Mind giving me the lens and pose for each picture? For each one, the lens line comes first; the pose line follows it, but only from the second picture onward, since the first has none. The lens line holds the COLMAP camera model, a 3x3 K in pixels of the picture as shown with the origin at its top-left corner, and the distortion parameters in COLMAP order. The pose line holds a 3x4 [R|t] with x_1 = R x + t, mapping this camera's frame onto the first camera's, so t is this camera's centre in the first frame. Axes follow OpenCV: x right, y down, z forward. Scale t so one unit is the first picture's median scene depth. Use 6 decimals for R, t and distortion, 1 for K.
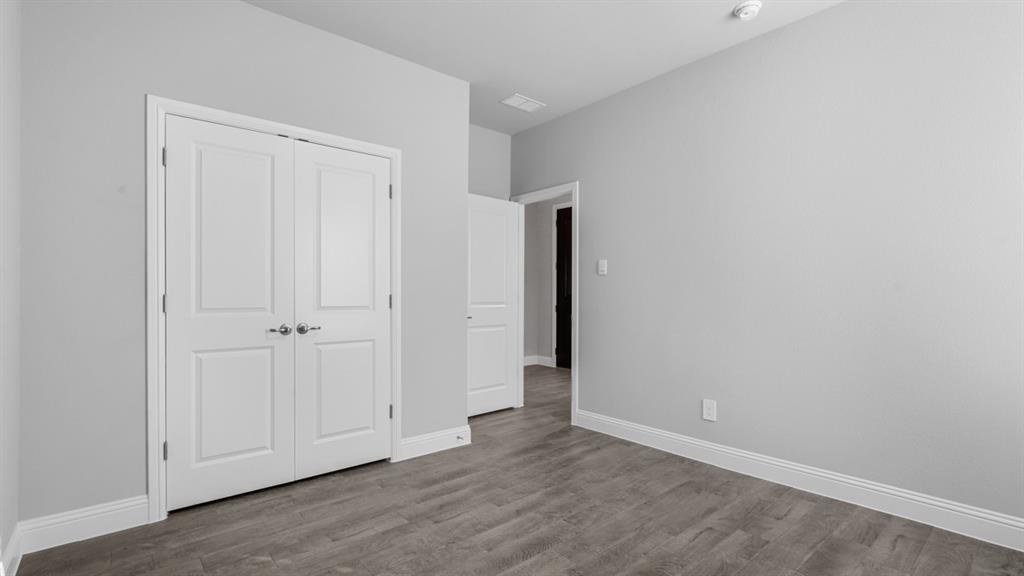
lens RADIAL K [[465.8, 0, 514.3], [0, 465.8, 300.3], [0, 0, 1]] dist [0.002303, 0.000065]
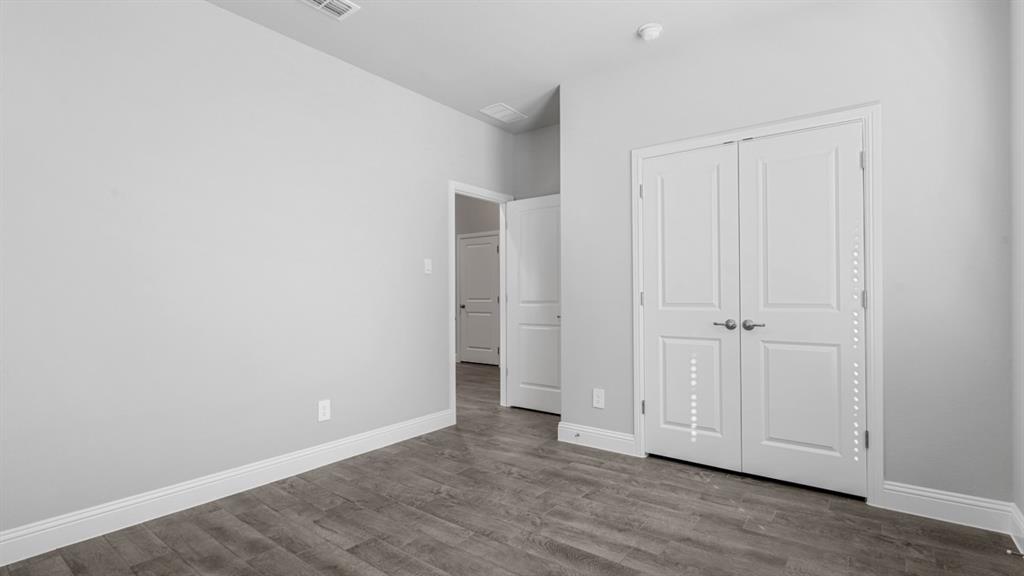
lens RADIAL K [[468.1, 0, 516.2], [0, 468.1, 291.2], [0, 0, 1]] dist [-0.001518, -0.000103]
pose [[0.232254, -0.005249, -0.972641, 0.435765], [-0.001978, 0.999981, -0.005869, -0.006148], [0.972653, 0.003287, 0.232239, 0.284220]]
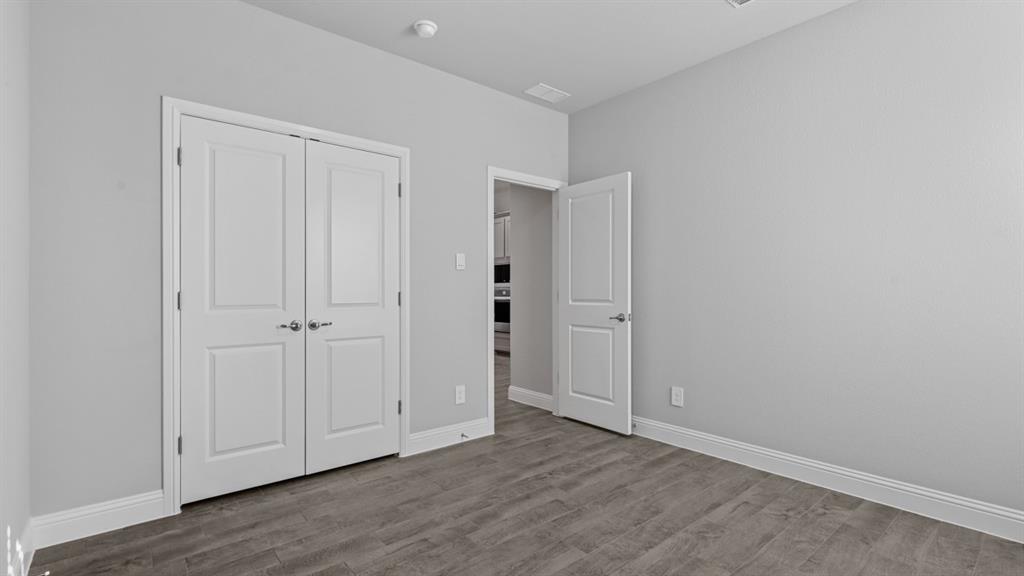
lens RADIAL K [[464.4, 0, 515.1], [0, 464.4, 294.7], [0, 0, 1]] dist [0.004508, 0.000475]
pose [[0.999997, -0.002036, -0.001097, -0.014890], [0.002031, 0.999986, -0.004834, 0.000120], [0.001107, 0.004832, 0.999988, -0.012621]]
